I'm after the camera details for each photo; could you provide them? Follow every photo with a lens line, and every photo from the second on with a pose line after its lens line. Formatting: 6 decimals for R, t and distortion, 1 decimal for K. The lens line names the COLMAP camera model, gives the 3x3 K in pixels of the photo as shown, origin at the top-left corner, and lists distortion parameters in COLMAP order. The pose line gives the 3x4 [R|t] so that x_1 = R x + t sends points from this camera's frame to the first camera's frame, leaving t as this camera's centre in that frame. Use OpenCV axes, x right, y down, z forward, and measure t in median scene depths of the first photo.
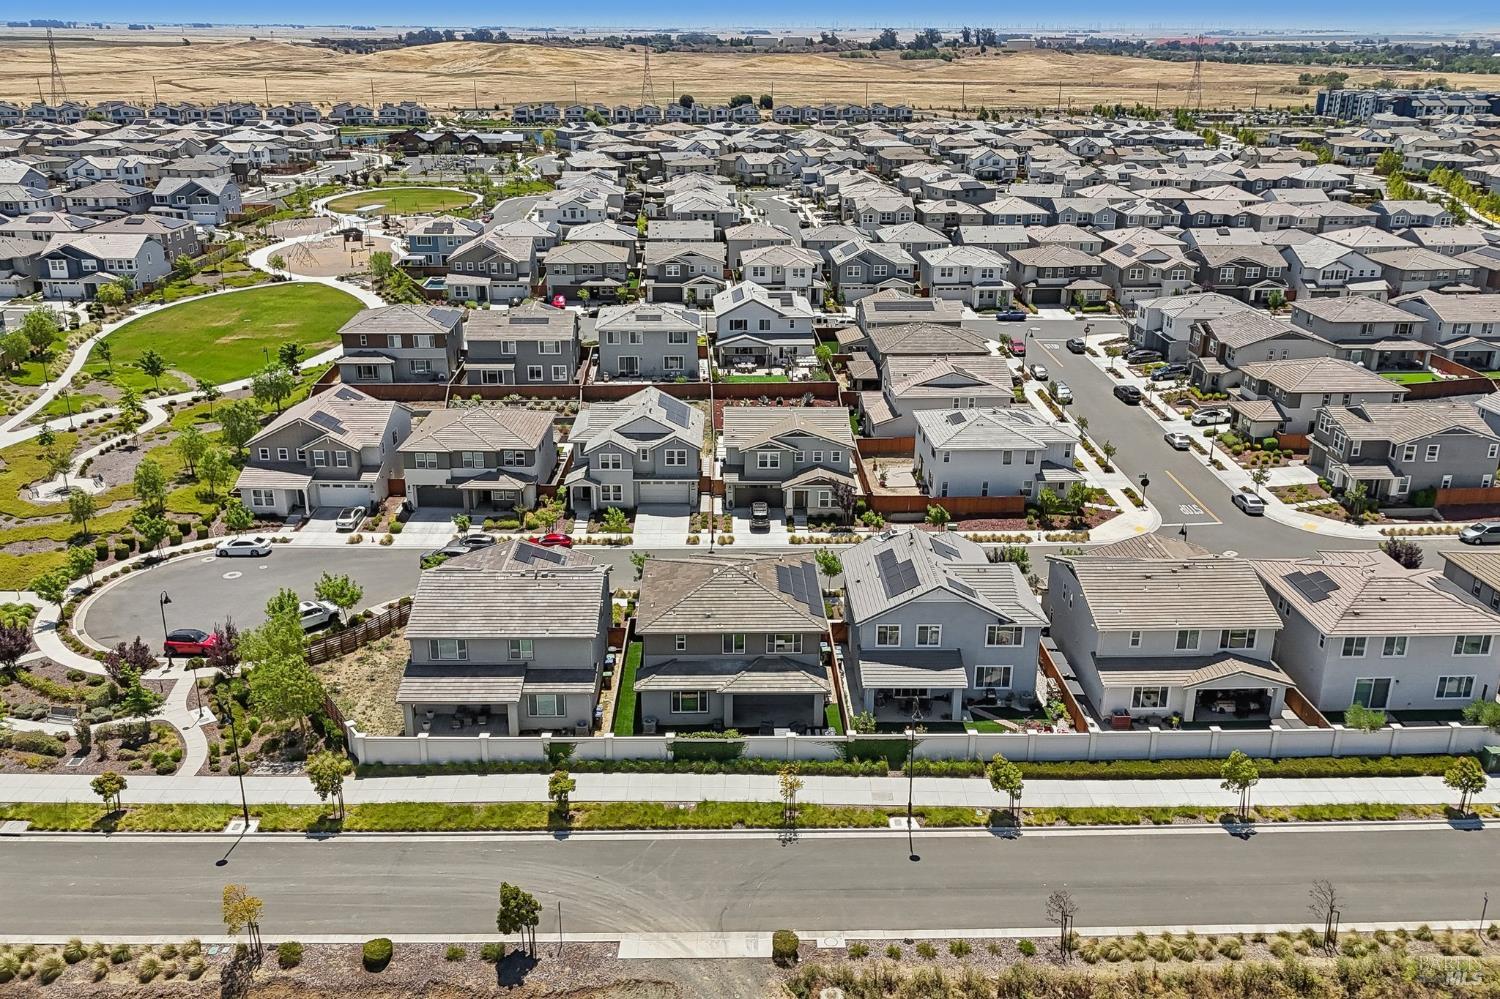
lens RADIAL K [[1290.7, 0, 751.6], [0, 1290.7, 506.3], [0, 0, 1]] dist [0.124102, -0.191077]
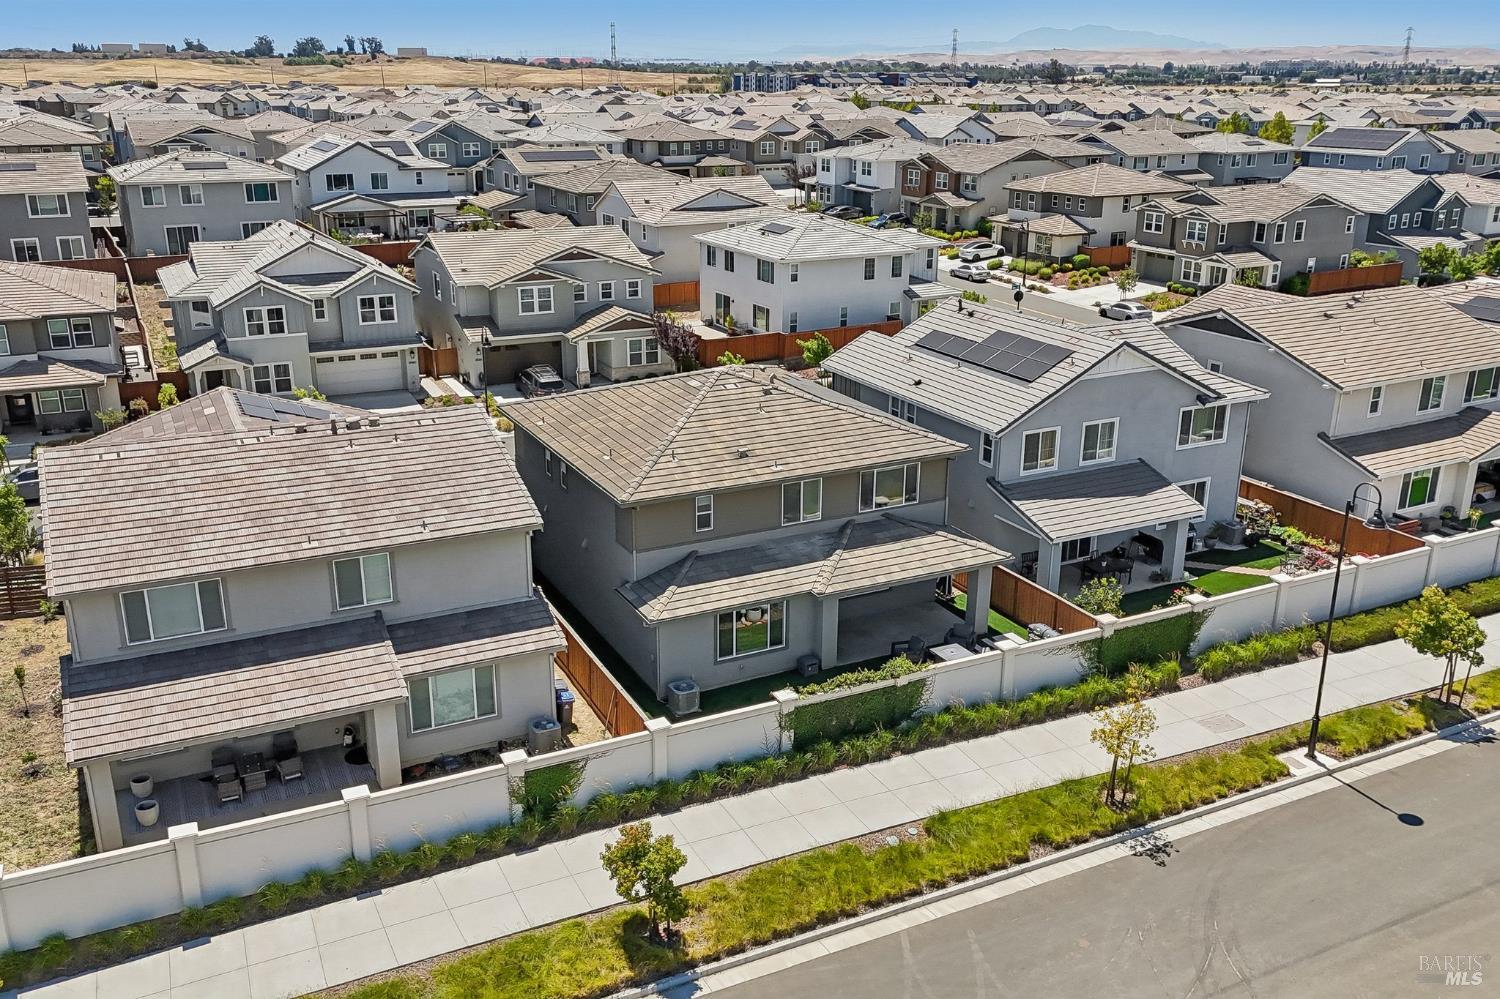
lens RADIAL K [[1290.7, 0, 751.6], [0, 1290.7, 506.3], [0, 0, 1]] dist [0.124102, -0.191077]
pose [[0.902389, -0.142534, 0.406668, -0.229858], [0.149833, 0.988612, 0.014024, 0.098488], [-0.404035, 0.048278, 0.913468, 0.560887]]
